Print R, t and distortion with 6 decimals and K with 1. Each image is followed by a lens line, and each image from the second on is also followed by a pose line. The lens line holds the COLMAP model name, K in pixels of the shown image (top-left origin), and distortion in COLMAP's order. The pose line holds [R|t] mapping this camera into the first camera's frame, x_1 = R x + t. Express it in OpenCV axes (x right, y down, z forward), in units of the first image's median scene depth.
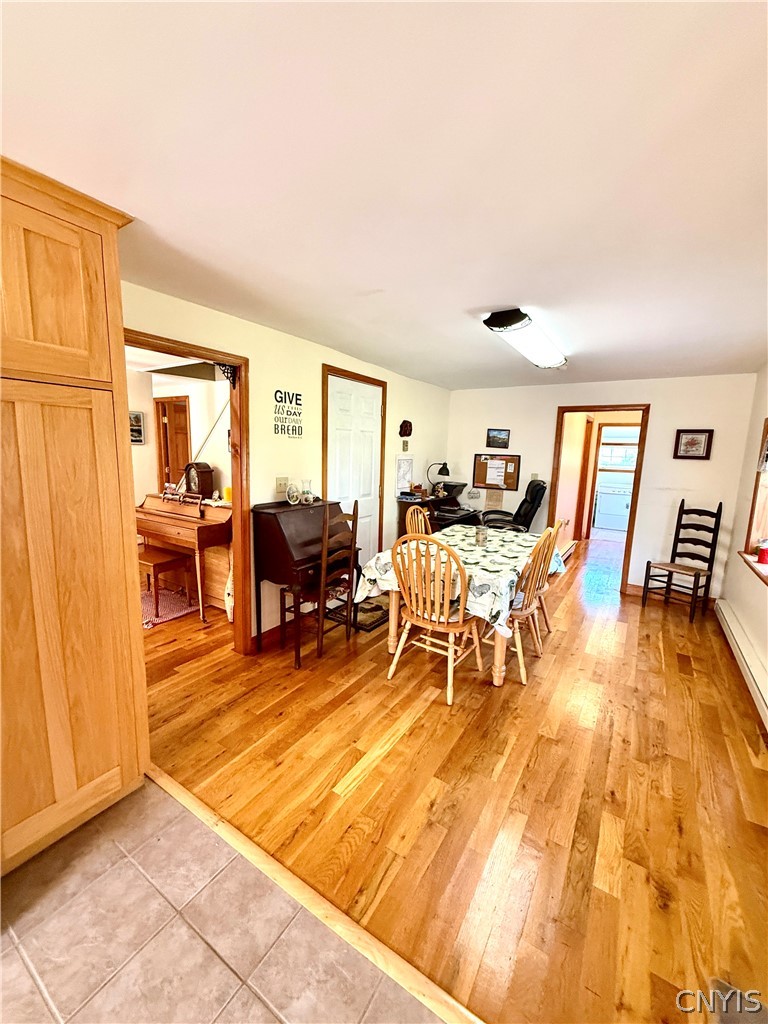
lens RADIAL K [[408.8, 0, 385.1], [0, 408.8, 510.4], [0, 0, 1]] dist [-0.002314, -0.000090]
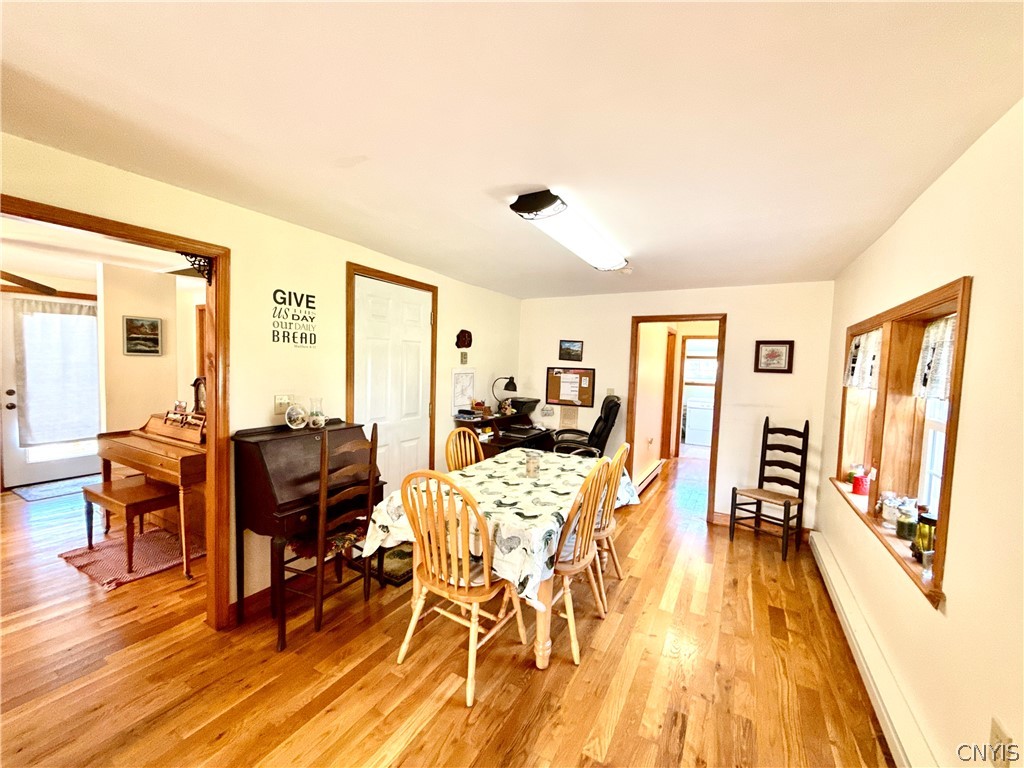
lens RADIAL K [[408.8, 0, 511.3], [0, 408.8, 386.7], [0, 0, 1]] dist [-0.002314, -0.000090]
pose [[0.998409, -0.001966, 0.056344, 0.152049], [0.007039, 0.995918, -0.089992, -0.022009], [-0.055937, 0.090246, 0.994347, 0.170220]]
